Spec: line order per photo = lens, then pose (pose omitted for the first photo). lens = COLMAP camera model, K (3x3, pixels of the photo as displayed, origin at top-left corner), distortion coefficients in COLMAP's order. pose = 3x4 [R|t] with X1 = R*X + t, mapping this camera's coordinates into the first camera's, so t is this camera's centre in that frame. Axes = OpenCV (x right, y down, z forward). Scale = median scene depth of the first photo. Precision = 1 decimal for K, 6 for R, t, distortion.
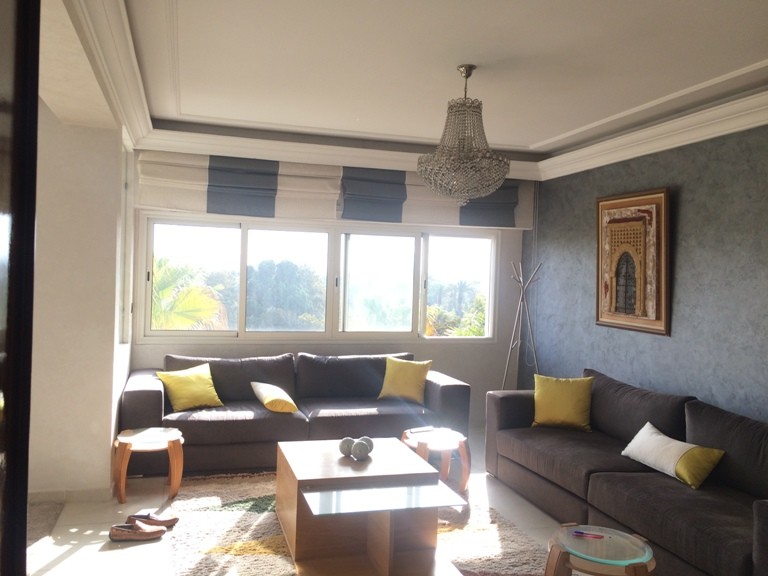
lens RADIAL K [[648.8, 0, 370.9], [0, 648.8, 279.8], [0, 0, 1]] dist [0.068938, -0.096568]
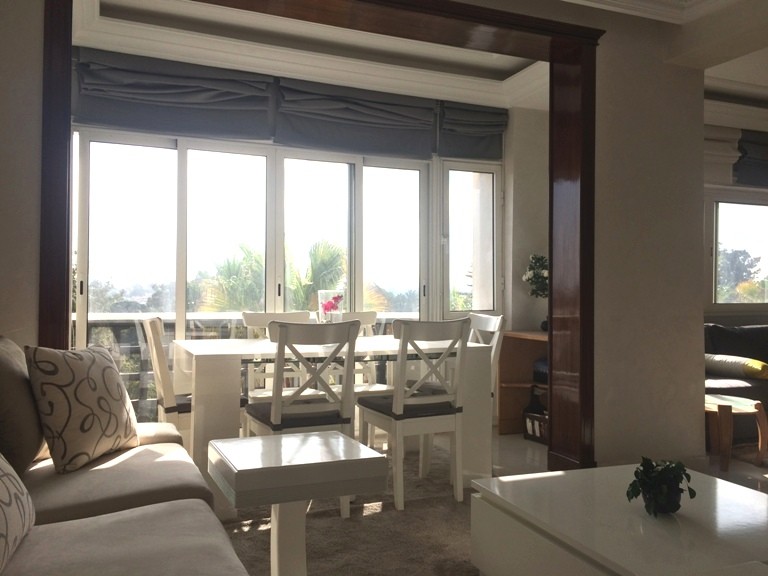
lens RADIAL K [[648.8, 0, 378.8], [0, 648.8, 284.5], [0, 0, 1]] dist [0.068938, -0.096568]
pose [[0.995542, -0.020165, 0.092140, -0.732704], [0.021077, 0.999738, -0.008933, 0.057842], [-0.091936, 0.010835, 0.995706, 0.088821]]
